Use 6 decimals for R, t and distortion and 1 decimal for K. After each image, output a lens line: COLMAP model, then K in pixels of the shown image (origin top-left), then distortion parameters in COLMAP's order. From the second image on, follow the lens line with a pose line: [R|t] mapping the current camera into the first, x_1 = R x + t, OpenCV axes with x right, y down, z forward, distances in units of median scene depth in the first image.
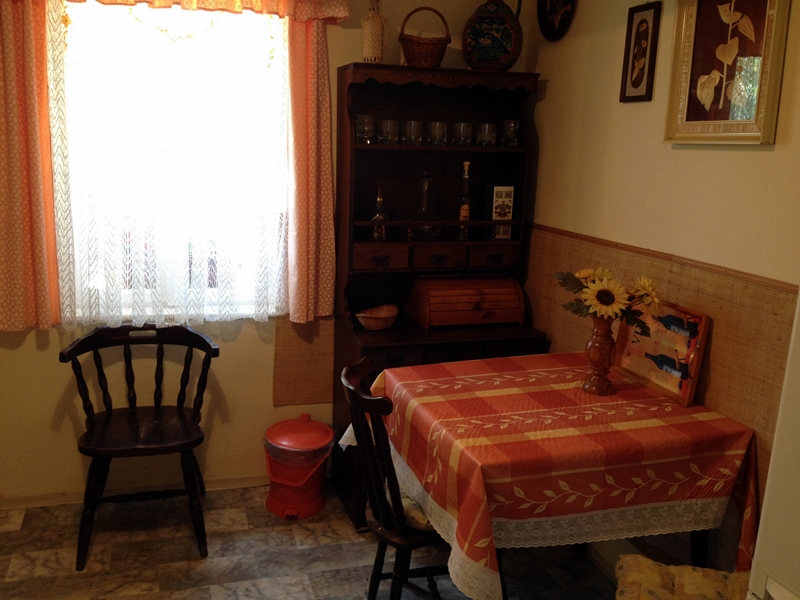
lens RADIAL K [[768.0, 0, 402.1], [0, 768.0, 300.4], [0, 0, 1]] dist [0.192791, -0.404211]
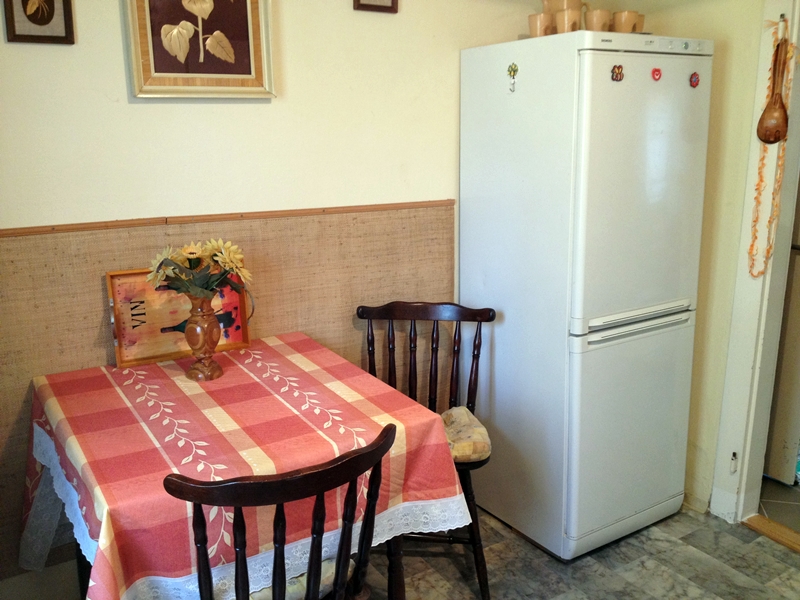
lens RADIAL K [[768.0, 0, 402.1], [0, 768.0, 300.4], [0, 0, 1]] dist [0.192791, -0.404211]
pose [[-0.281700, -0.266834, 0.921653, -0.666076], [0.178223, 0.929286, 0.323517, -0.231519], [-0.942805, 0.255395, -0.214224, 1.017763]]
